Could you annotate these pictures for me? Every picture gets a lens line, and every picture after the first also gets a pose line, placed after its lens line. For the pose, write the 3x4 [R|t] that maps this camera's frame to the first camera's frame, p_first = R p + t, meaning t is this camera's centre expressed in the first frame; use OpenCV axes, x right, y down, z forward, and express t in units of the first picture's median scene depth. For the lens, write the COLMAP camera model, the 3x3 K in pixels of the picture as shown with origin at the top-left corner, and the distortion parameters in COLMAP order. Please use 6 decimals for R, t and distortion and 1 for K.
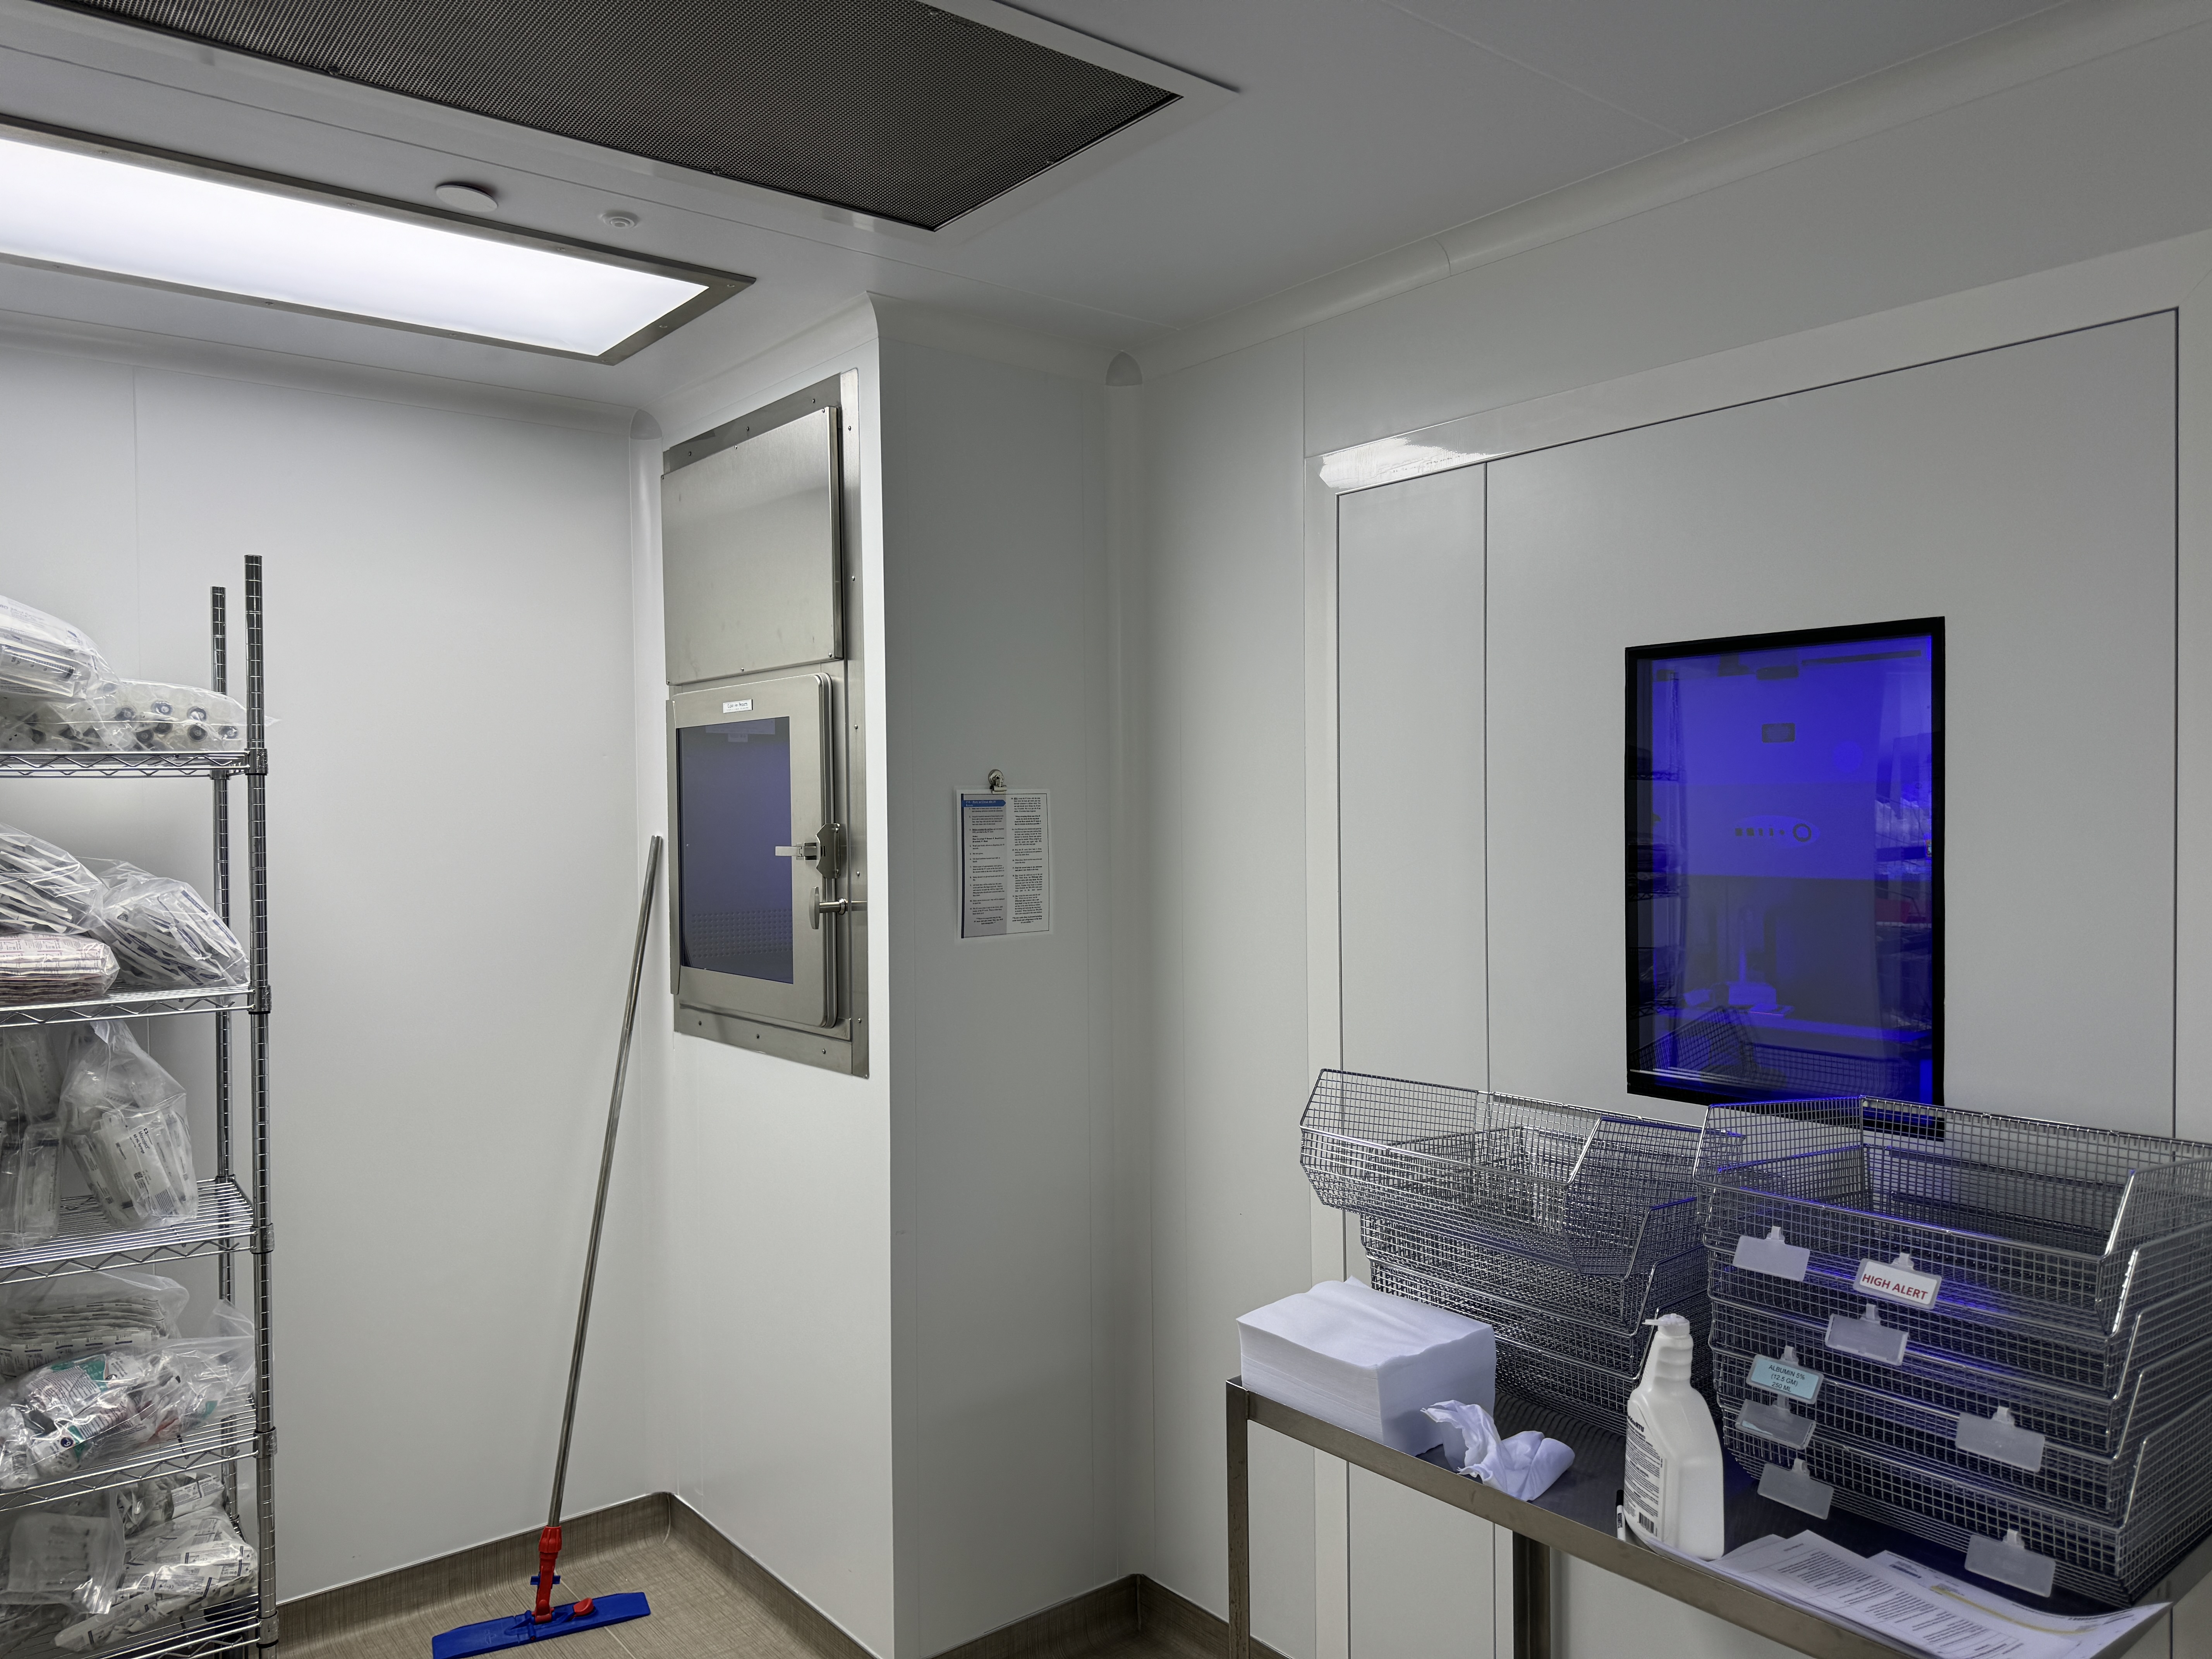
lens RADIAL K [[1578.1, 0, 1106.6], [0, 1578.1, 833.1], [0, 0, 1]] dist [-0.004113, -0.002105]
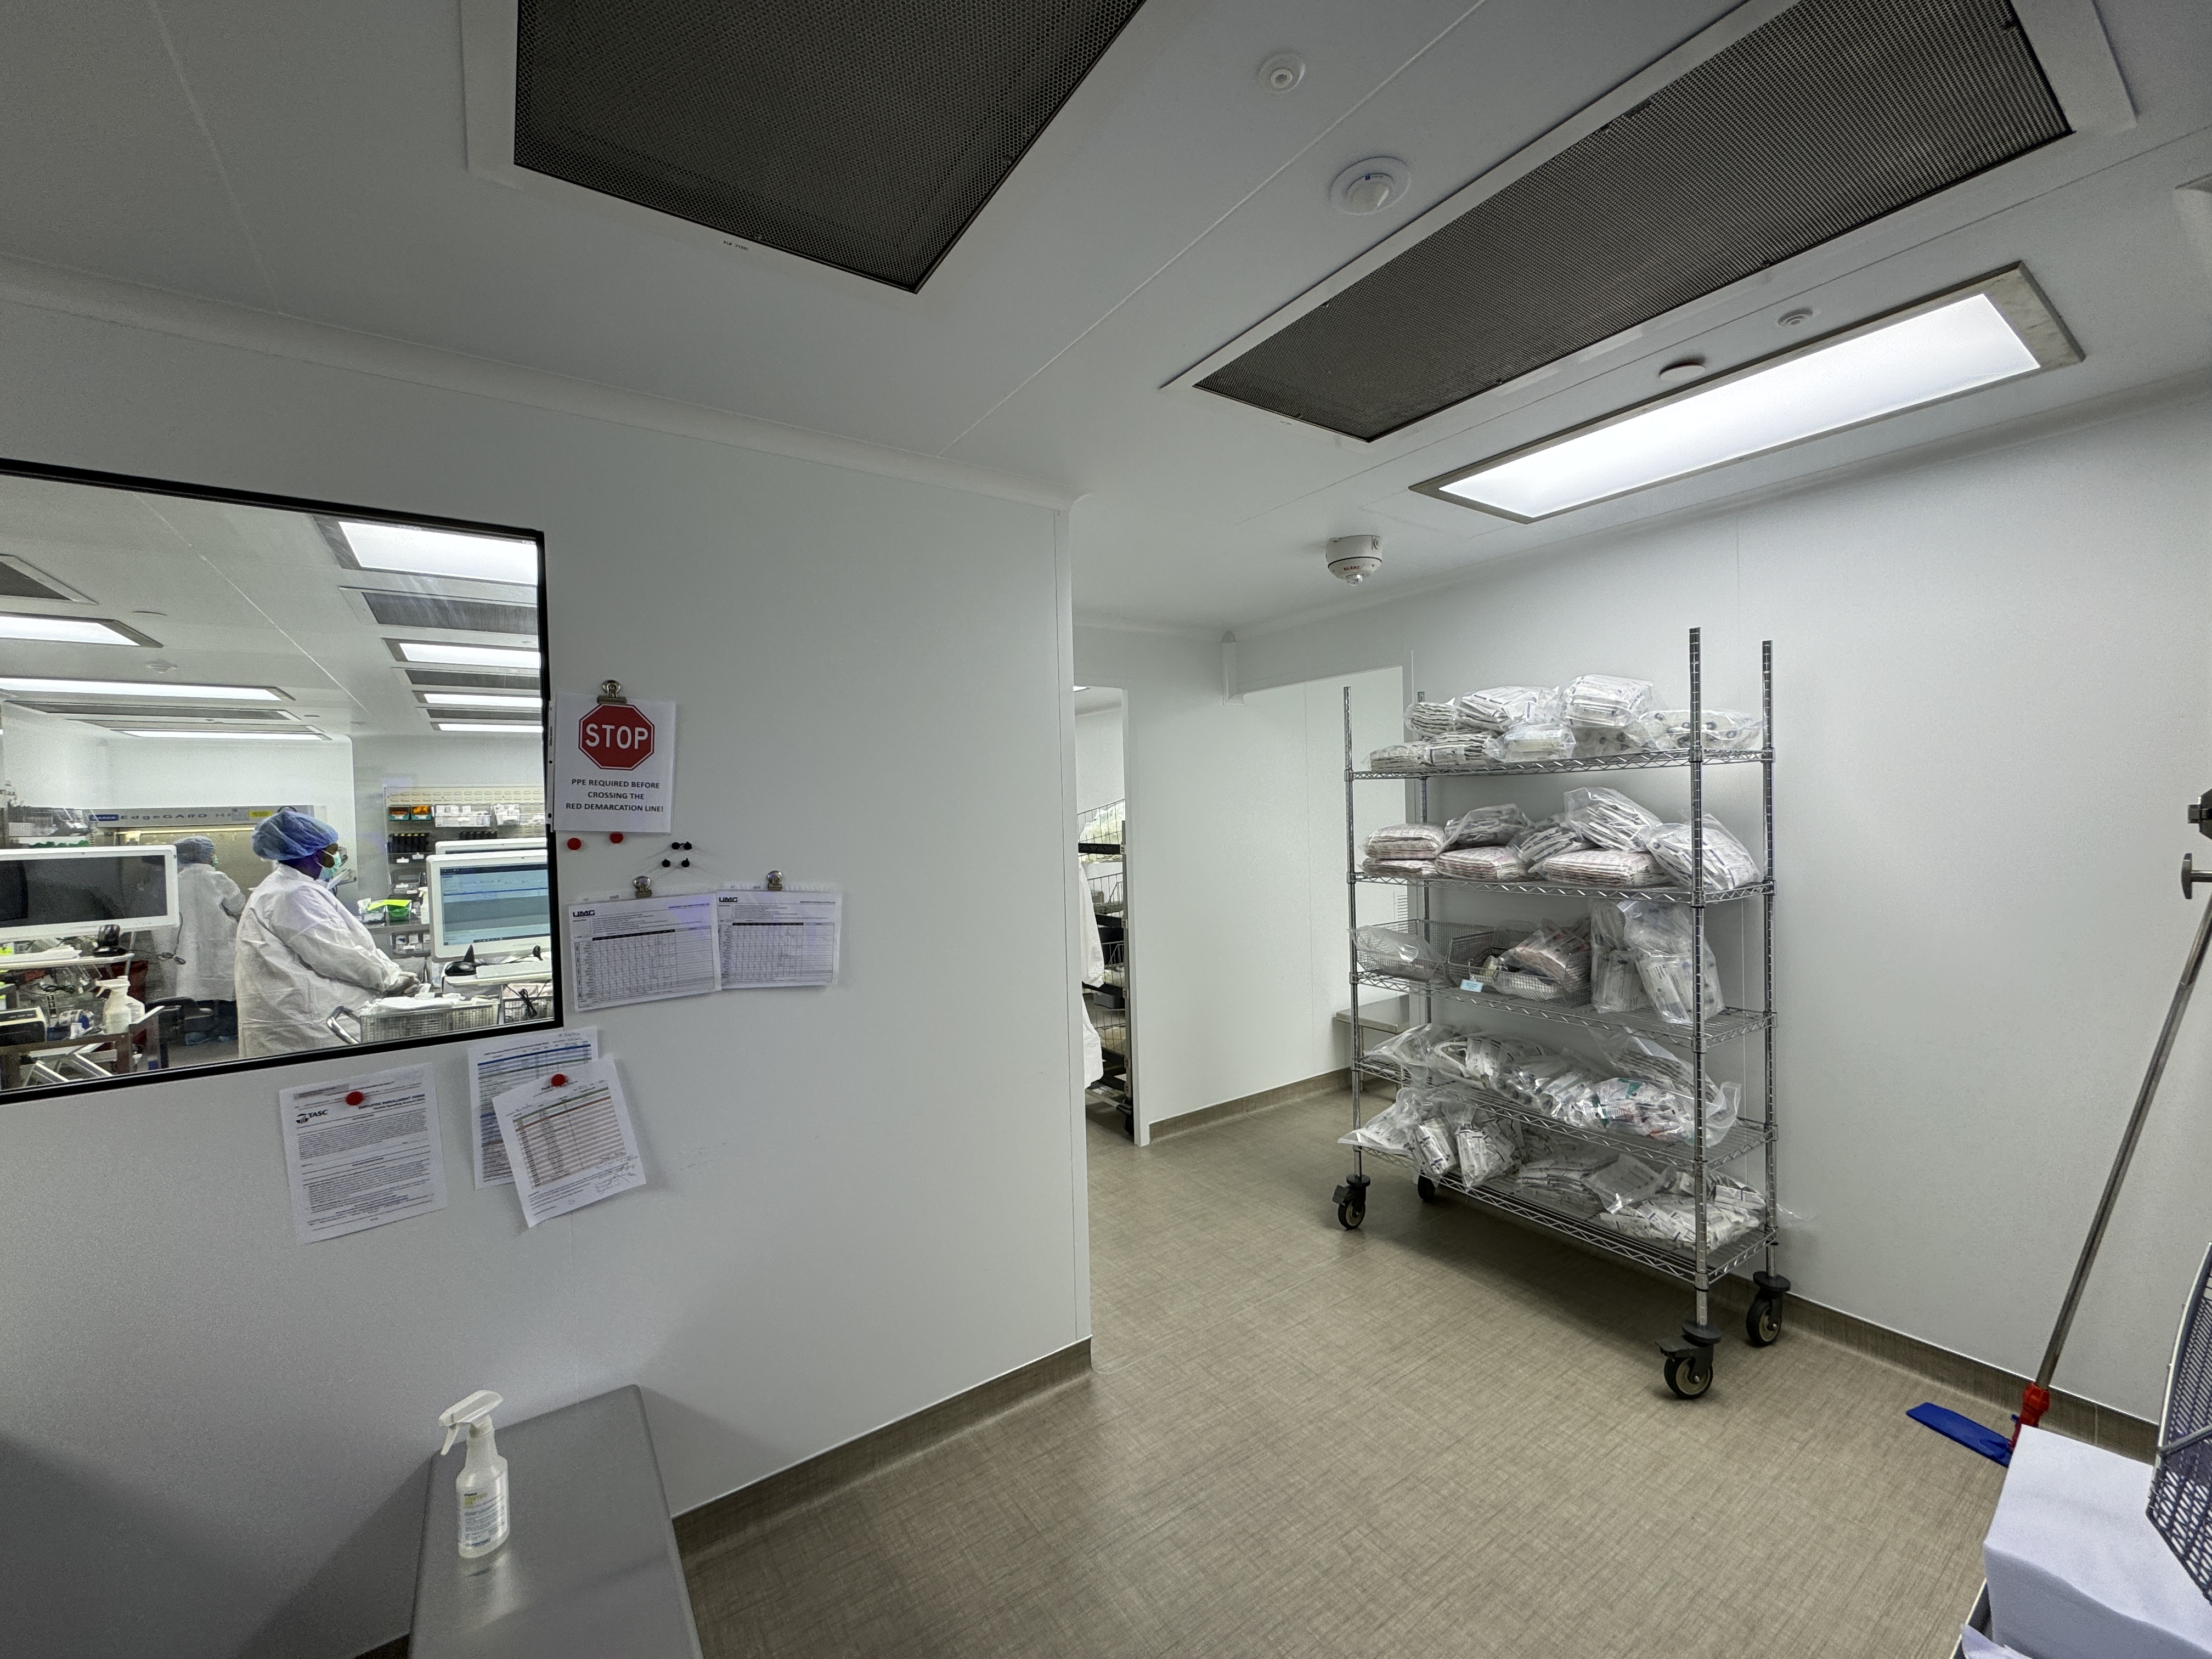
lens RADIAL K [[884.5, 0, 1104.4], [0, 884.5, 828.9], [0, 0, 1]] dist [-0.001241, -0.000171]
pose [[-0.067029, 0.031421, -0.997256, 0.420430], [0.011596, 0.999461, 0.030711, -0.003044], [0.997684, -0.009505, -0.067357, 0.443653]]
